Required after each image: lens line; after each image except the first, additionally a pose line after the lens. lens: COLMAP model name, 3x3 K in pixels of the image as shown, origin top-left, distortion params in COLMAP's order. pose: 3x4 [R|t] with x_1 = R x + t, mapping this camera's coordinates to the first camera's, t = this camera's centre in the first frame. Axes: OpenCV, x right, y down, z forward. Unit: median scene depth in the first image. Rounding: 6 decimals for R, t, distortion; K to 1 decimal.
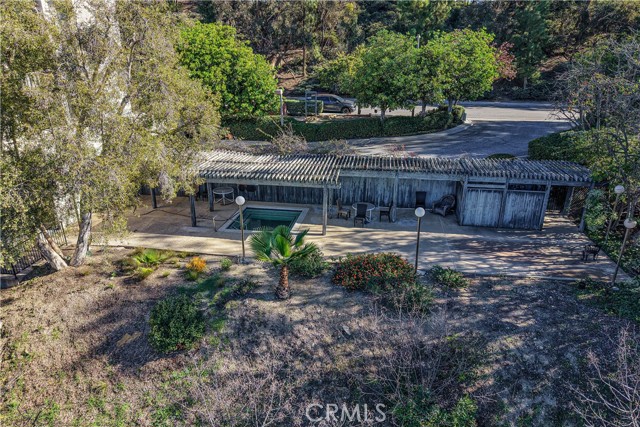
lens RADIAL K [[427.9, 0, 320.1], [0, 427.9, 213.6], [0, 0, 1]] dist [0.007342, -0.007845]
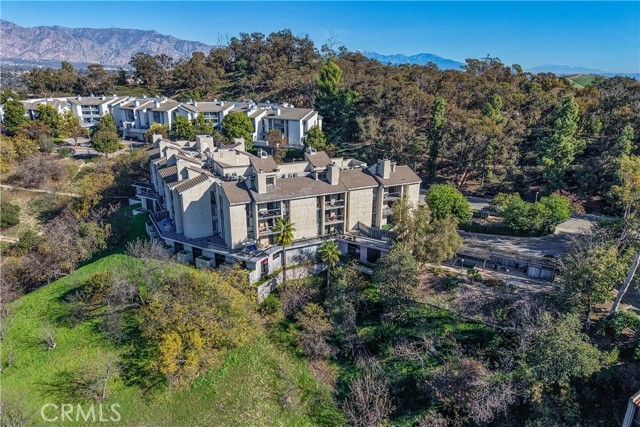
lens RADIAL K [[427.9, 0, 320.0], [0, 427.9, 211.8], [0, 0, 1]] dist [0.007342, -0.007845]
pose [[0.928092, 0.121994, -0.351800, -0.064766], [-0.139821, 0.989846, -0.025613, -0.184929], [0.345103, 0.072960, 0.935725, -3.239824]]
